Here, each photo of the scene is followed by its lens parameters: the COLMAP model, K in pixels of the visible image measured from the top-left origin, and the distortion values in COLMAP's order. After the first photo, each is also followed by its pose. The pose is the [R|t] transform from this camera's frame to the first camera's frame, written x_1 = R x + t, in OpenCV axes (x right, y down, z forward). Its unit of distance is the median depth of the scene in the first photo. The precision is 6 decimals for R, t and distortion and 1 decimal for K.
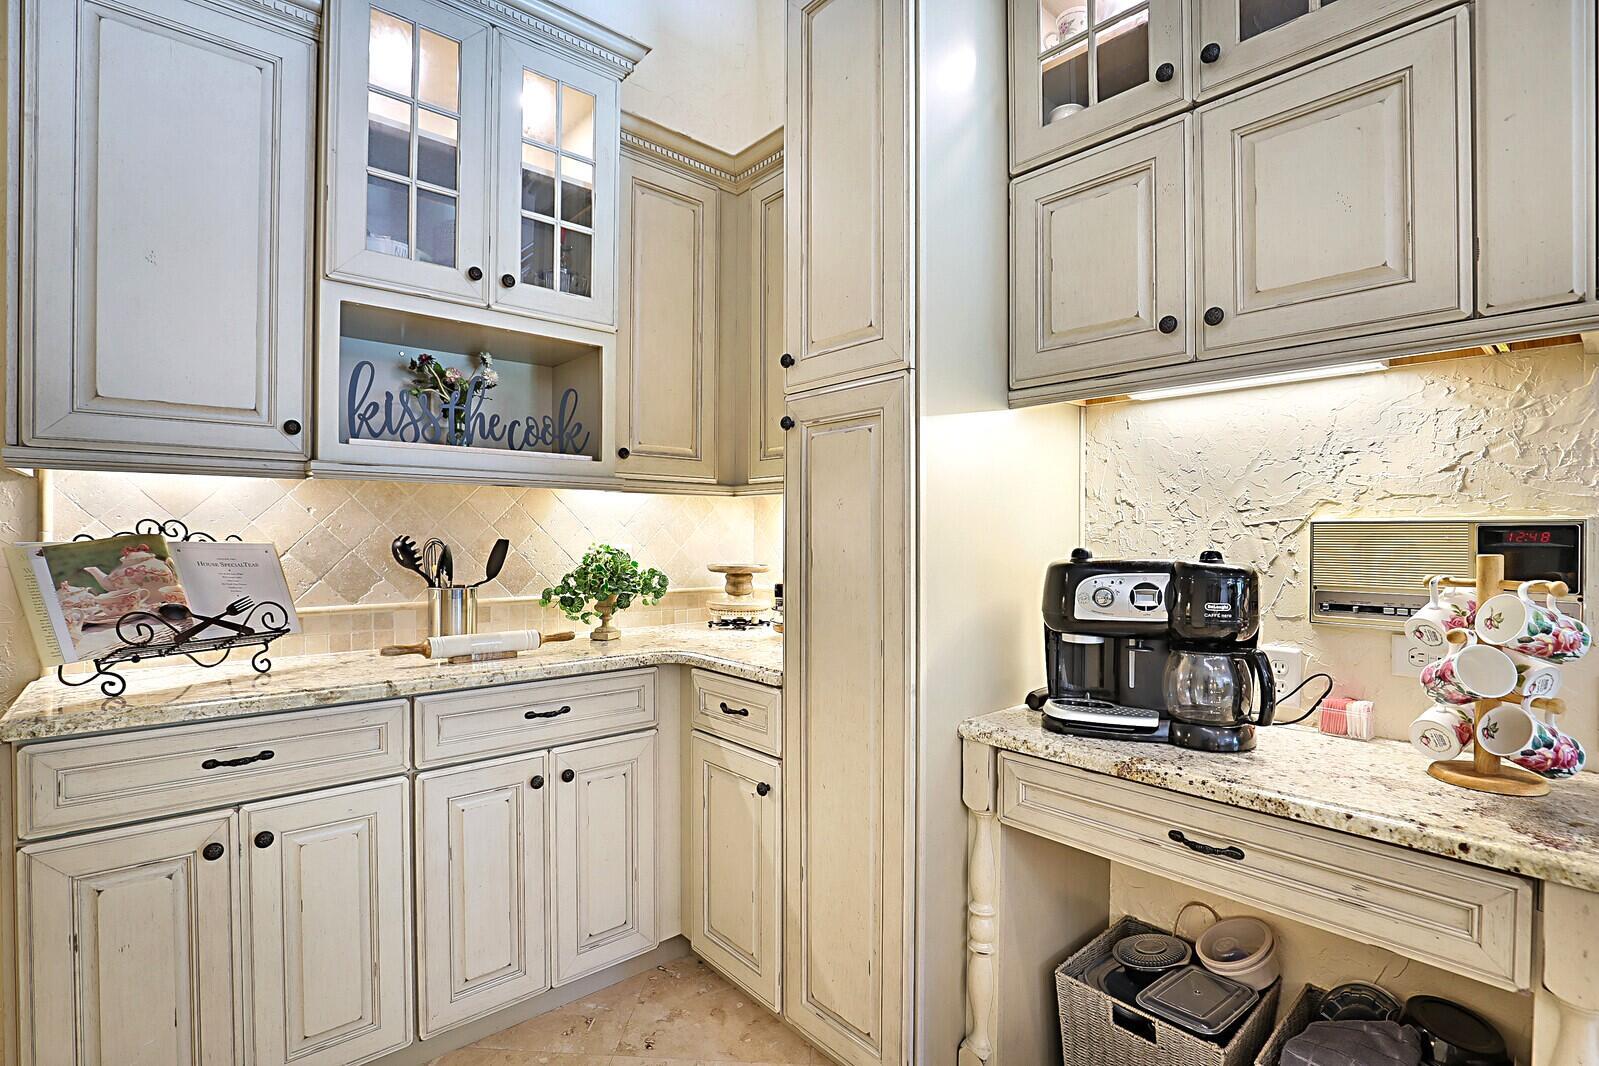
lens RADIAL K [[756.1, 0, 795.5], [0, 756.1, 533.0], [0, 0, 1]] dist [-0.022164, 0.001442]
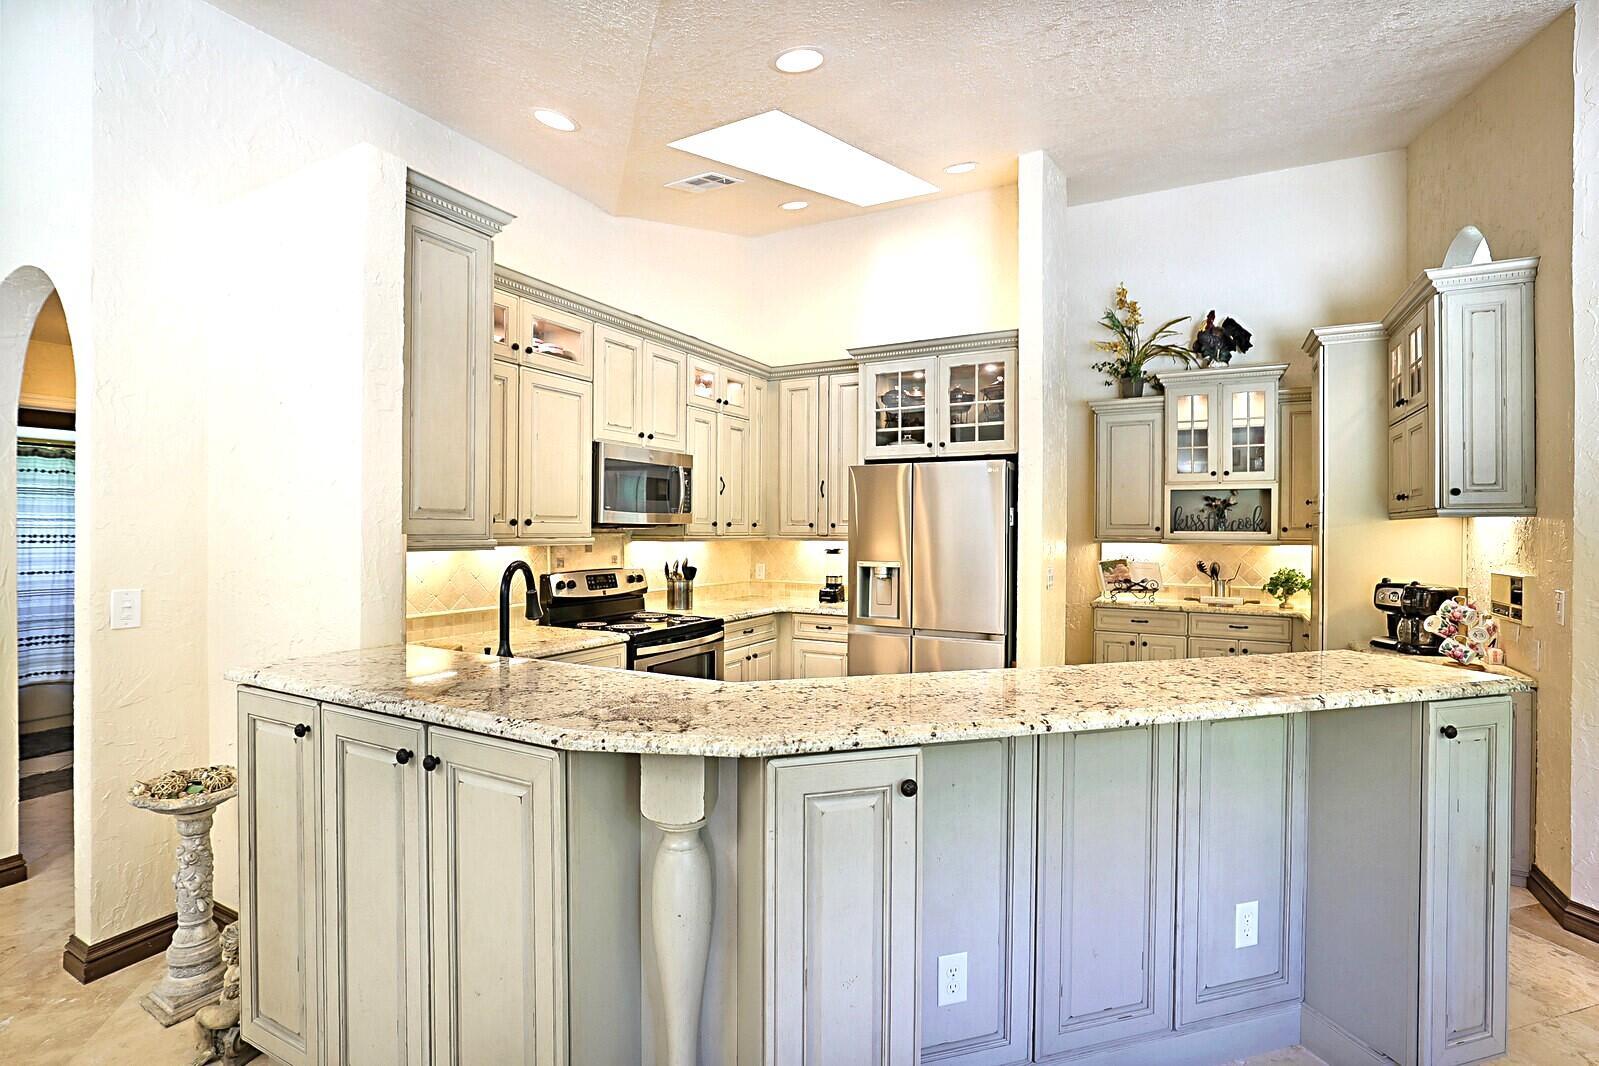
lens RADIAL K [[754.1, 0, 795.6], [0, 754.1, 532.2], [0, 0, 1]] dist [0.000723, 0.000043]
pose [[0.333950, 0.002409, -0.942588, 1.944068], [-0.002200, 0.999996, 0.001776, -0.125141], [0.942588, 0.001480, 0.333954, -1.638508]]
